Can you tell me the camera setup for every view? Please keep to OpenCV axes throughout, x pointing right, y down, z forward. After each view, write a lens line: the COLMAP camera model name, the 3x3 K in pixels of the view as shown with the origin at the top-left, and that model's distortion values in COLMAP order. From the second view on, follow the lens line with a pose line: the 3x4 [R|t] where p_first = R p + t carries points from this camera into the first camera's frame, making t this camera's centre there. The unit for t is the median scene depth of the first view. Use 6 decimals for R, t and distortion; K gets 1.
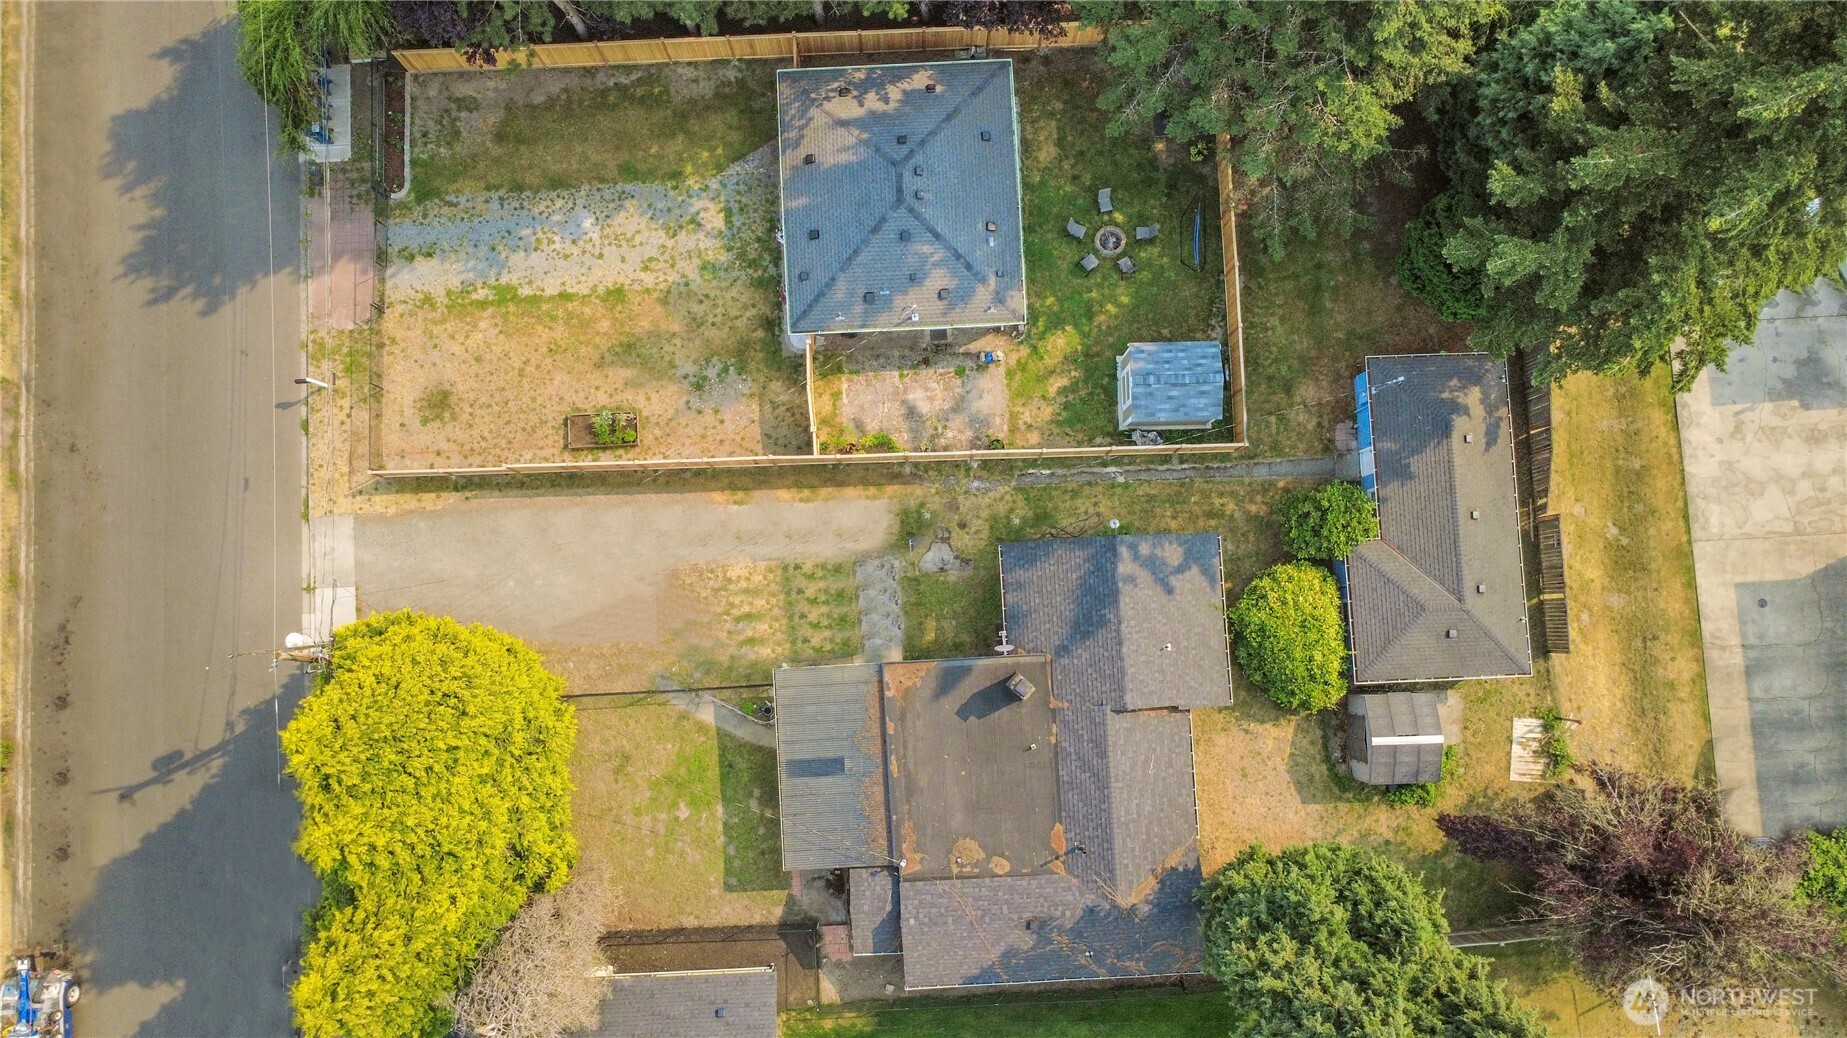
lens RADIAL K [[1350.5, 0, 917.7], [0, 1350.5, 511.3], [0, 0, 1]] dist [-0.003593, 0.007401]
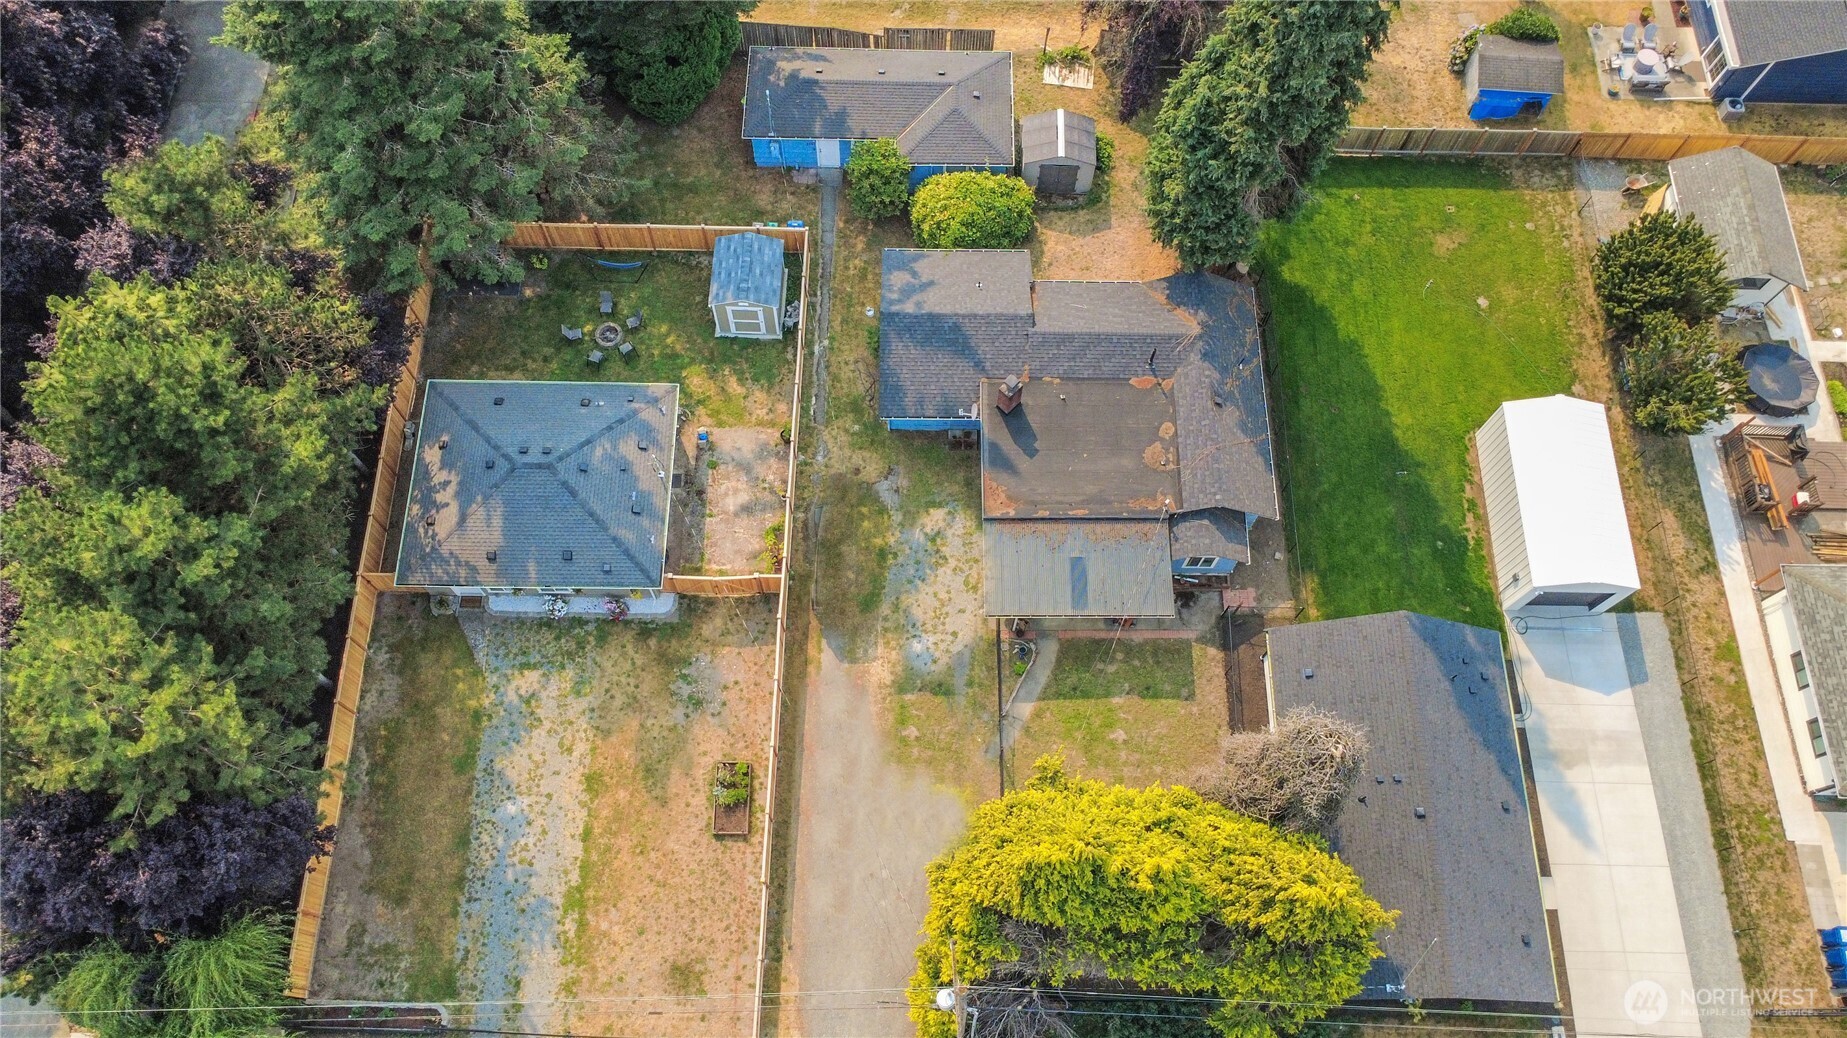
lens RADIAL K [[1350.5, 0, 913.7], [0, 1350.5, 521.2], [0, 0, 1]] dist [-0.003593, 0.007401]
pose [[0.056528, -0.921971, 0.383111, -0.428394], [0.993189, 0.091086, 0.072656, -0.020056], [-0.101882, 0.376395, 0.920840, 0.016438]]
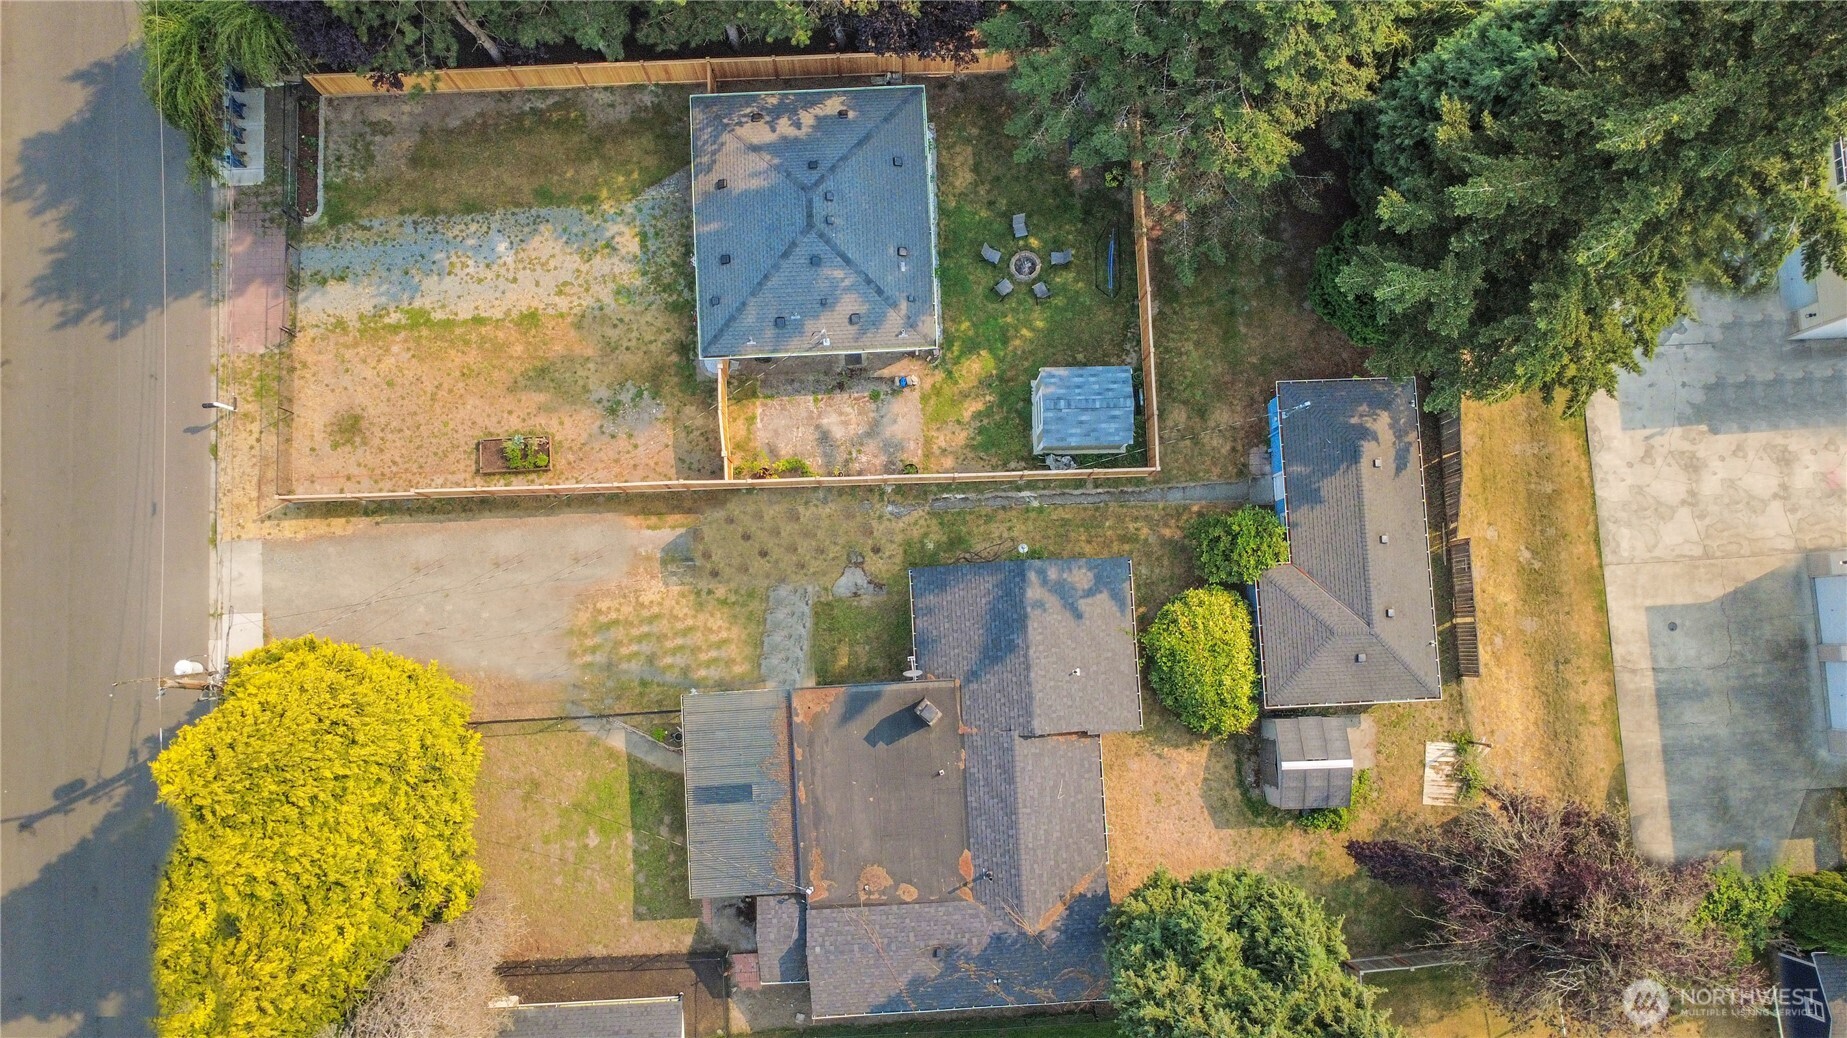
lens RADIAL K [[1350.5, 0, 922.5], [0, 1350.5, 510.6], [0, 0, 1]] dist [-0.003593, 0.007401]
pose [[0.999907, -0.000585, 0.013661, 0.055362], [0.000796, 0.999880, -0.015473, -0.003349], [-0.013651, 0.015483, 0.999787, 0.001227]]
